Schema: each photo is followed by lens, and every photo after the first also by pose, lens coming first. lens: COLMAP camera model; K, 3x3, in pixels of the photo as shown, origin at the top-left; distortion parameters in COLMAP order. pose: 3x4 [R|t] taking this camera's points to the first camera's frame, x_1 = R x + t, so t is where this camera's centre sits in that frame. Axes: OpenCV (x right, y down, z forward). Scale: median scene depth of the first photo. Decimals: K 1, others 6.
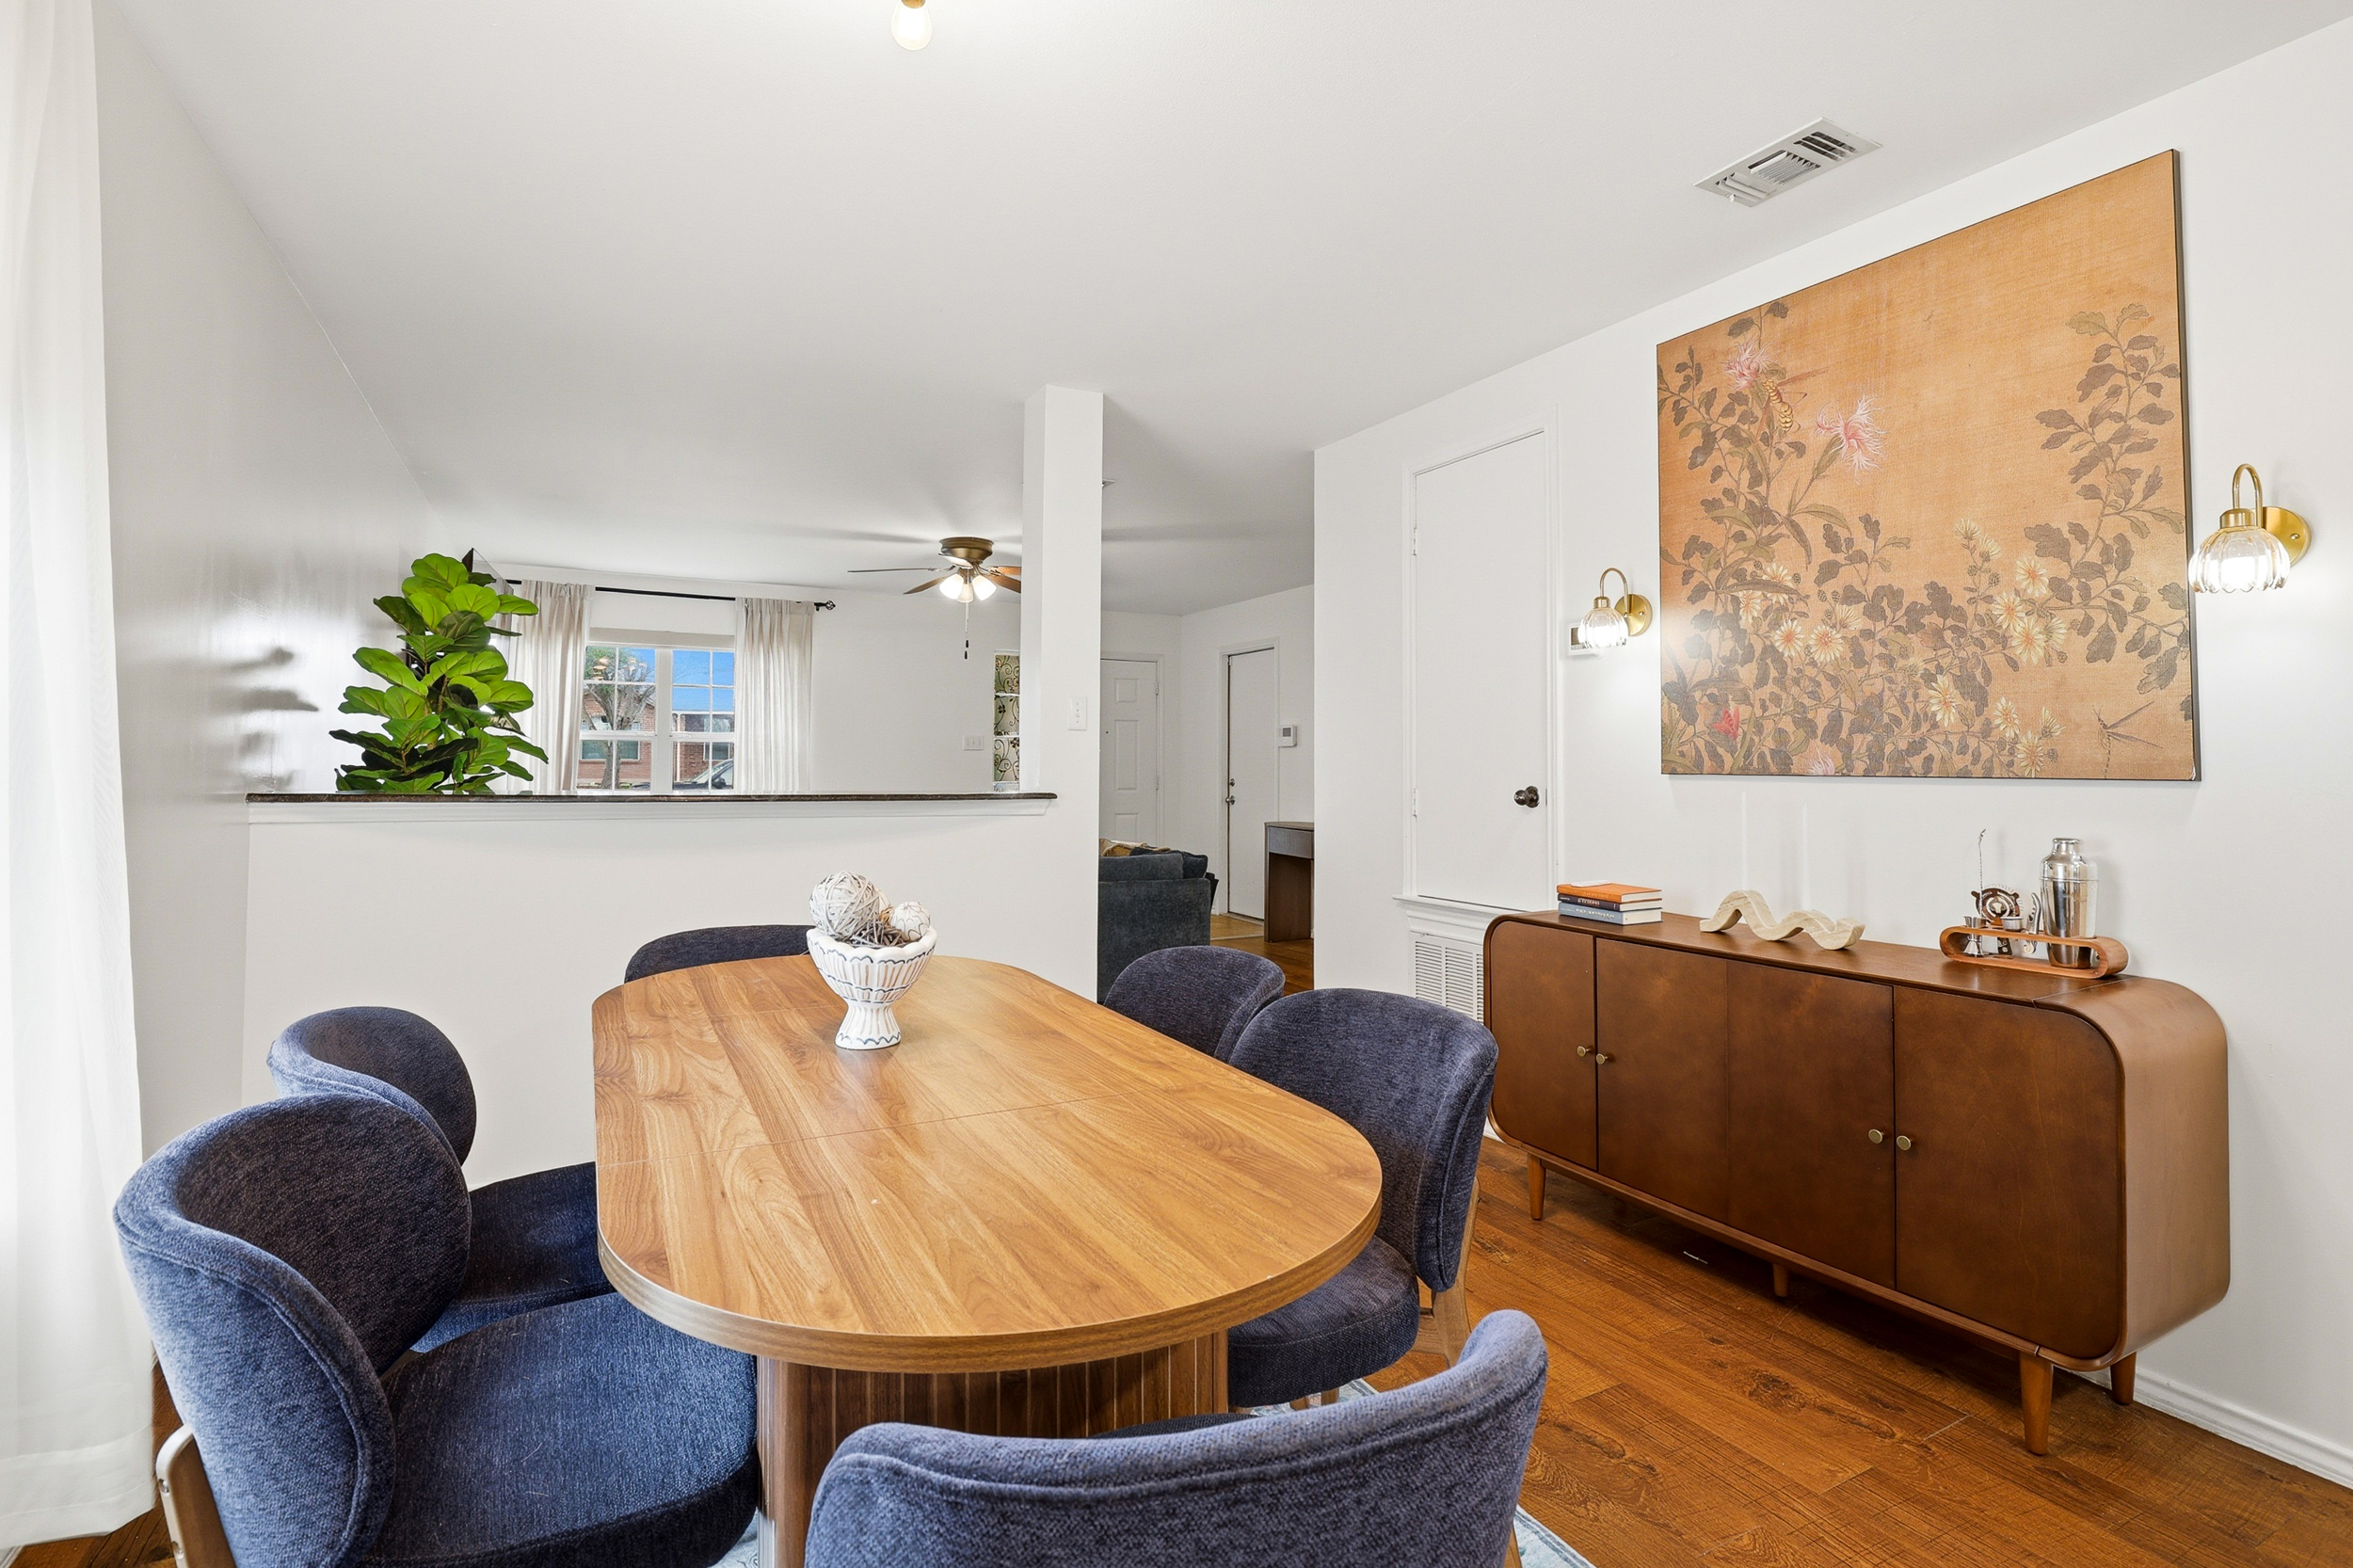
lens RADIAL K [[1124.2, 0, 1144.2], [0, 1124.2, 730.3], [0, 0, 1]] dist [-0.021446, 0.000709]
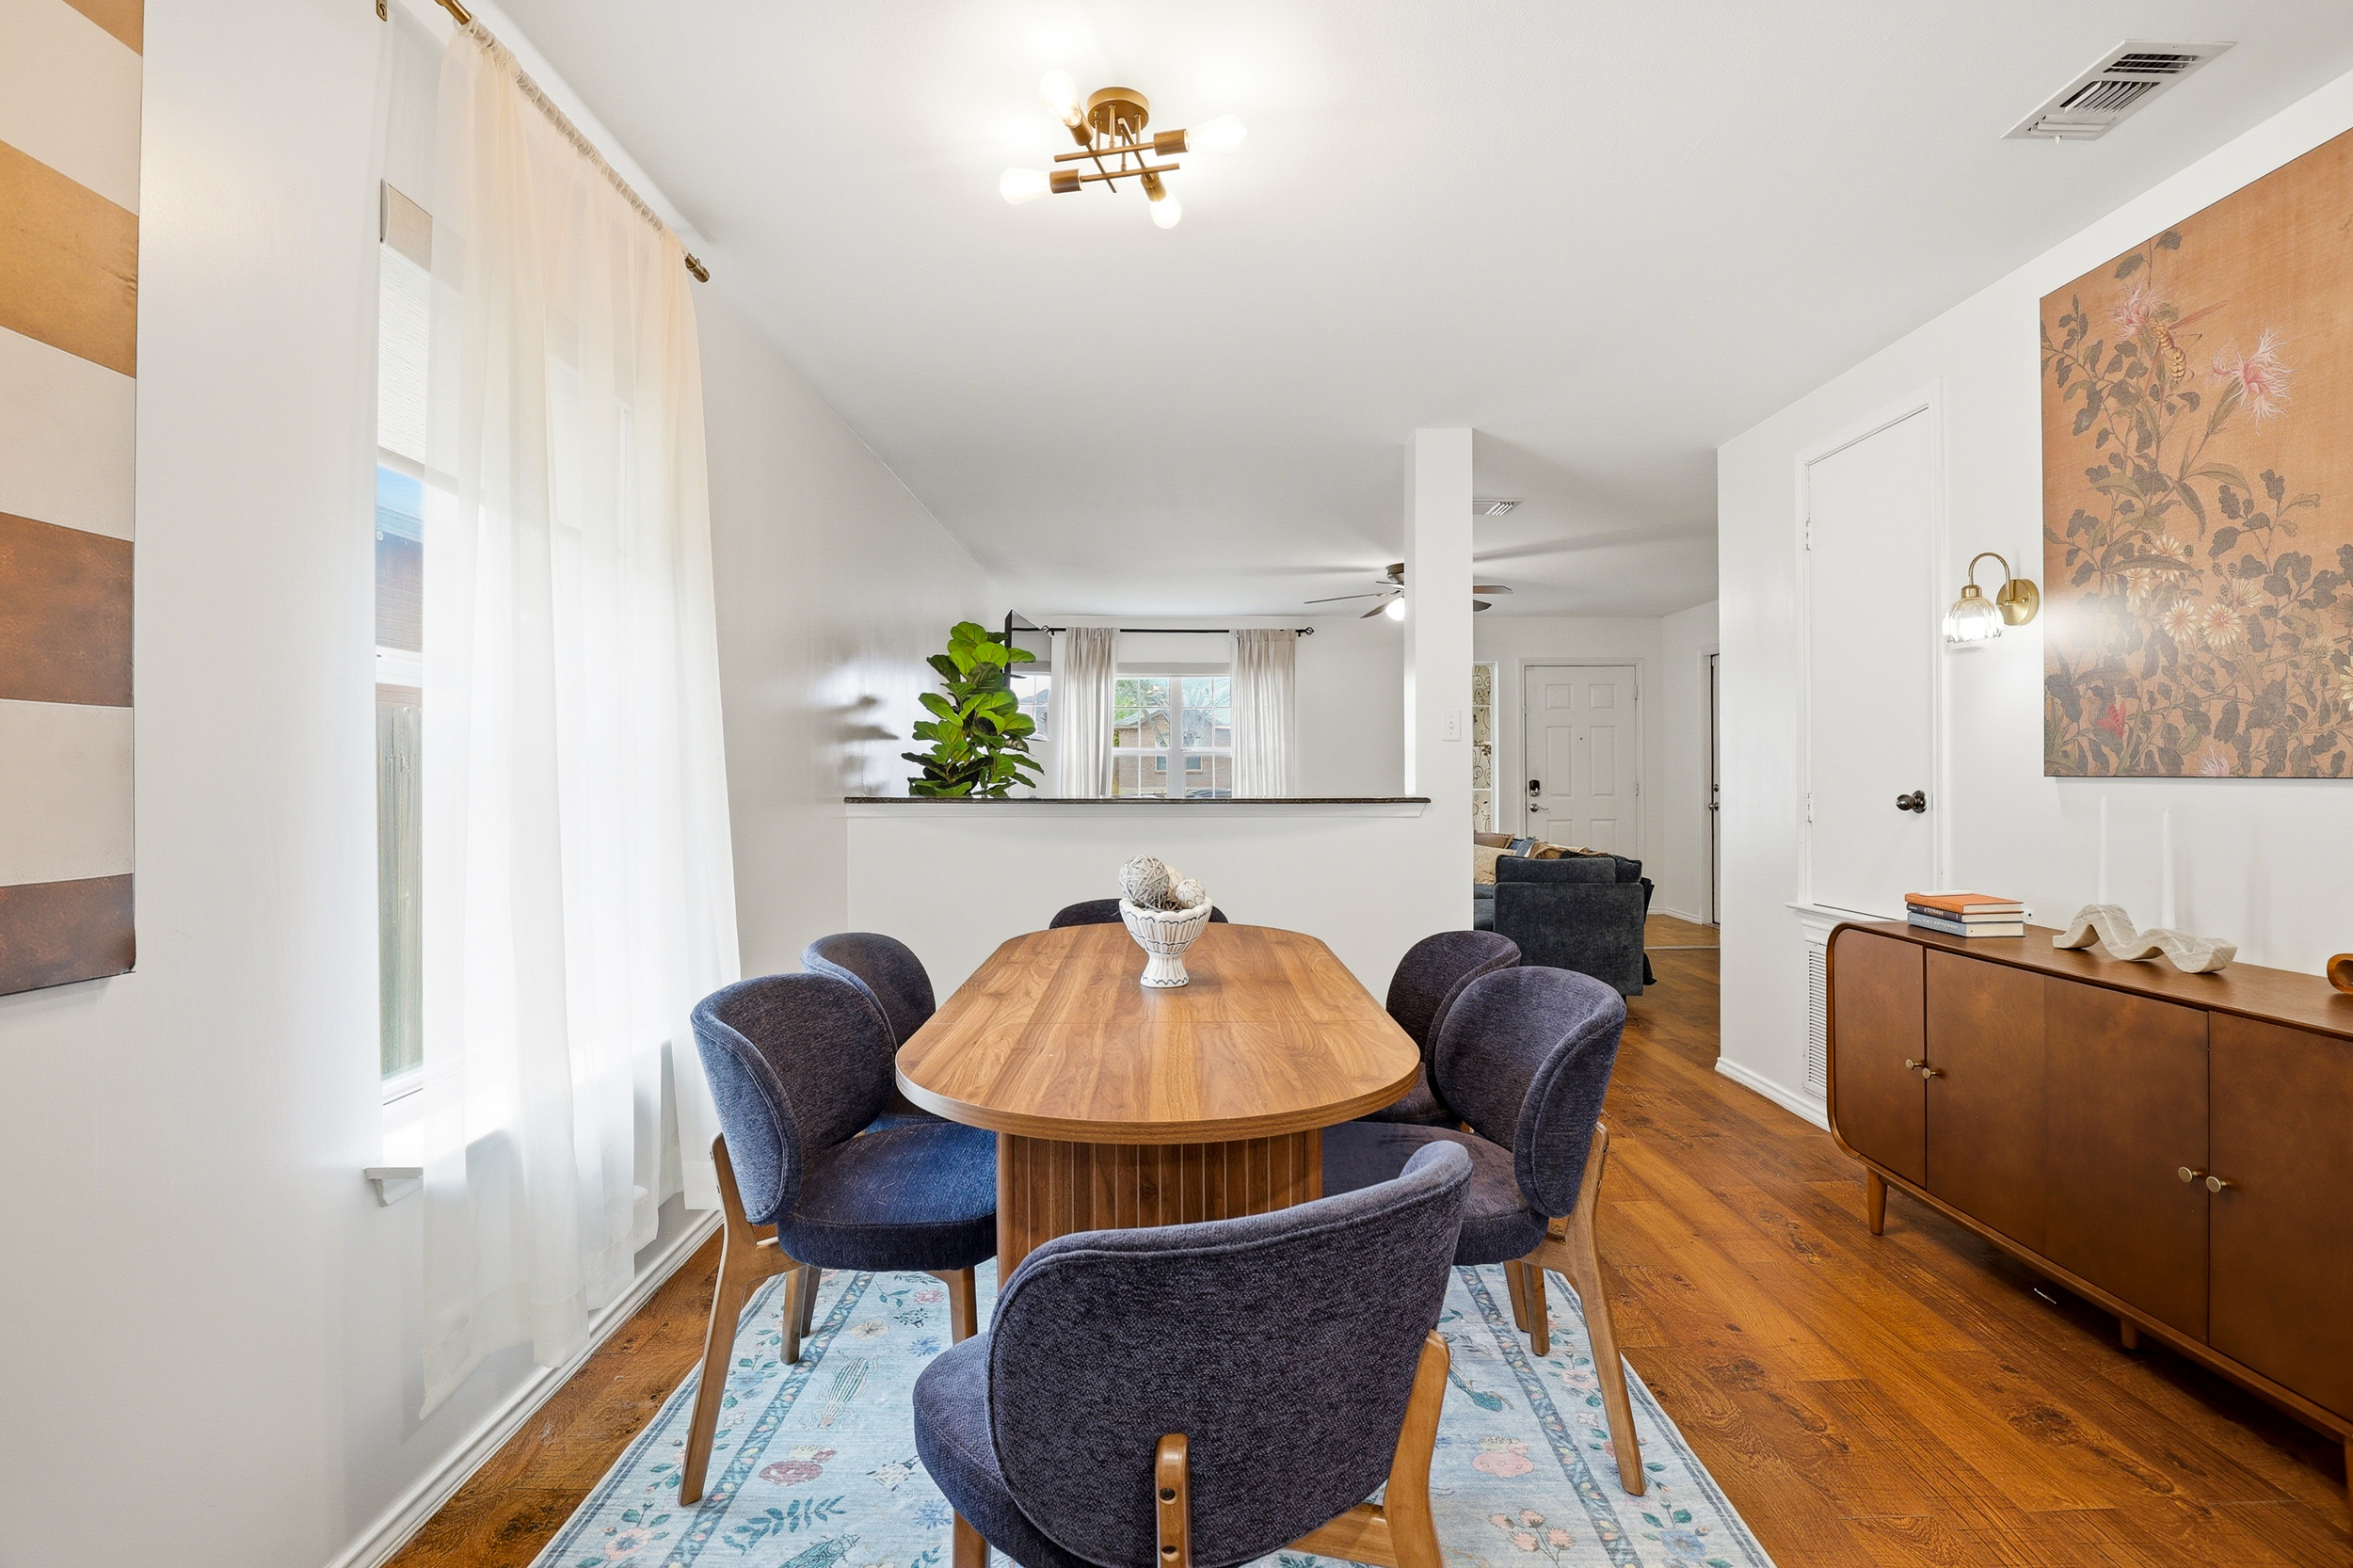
lens RADIAL K [[1114.5, 0, 1190.8], [0, 1114.5, 779.5], [0, 0, 1]] dist [-0.019406, 0.002002]
pose [[0.893273, -0.006435, -0.449469, 0.256149], [0.022963, 0.999245, 0.031330, -0.002510], [0.448928, -0.038307, 0.892747, -0.114027]]
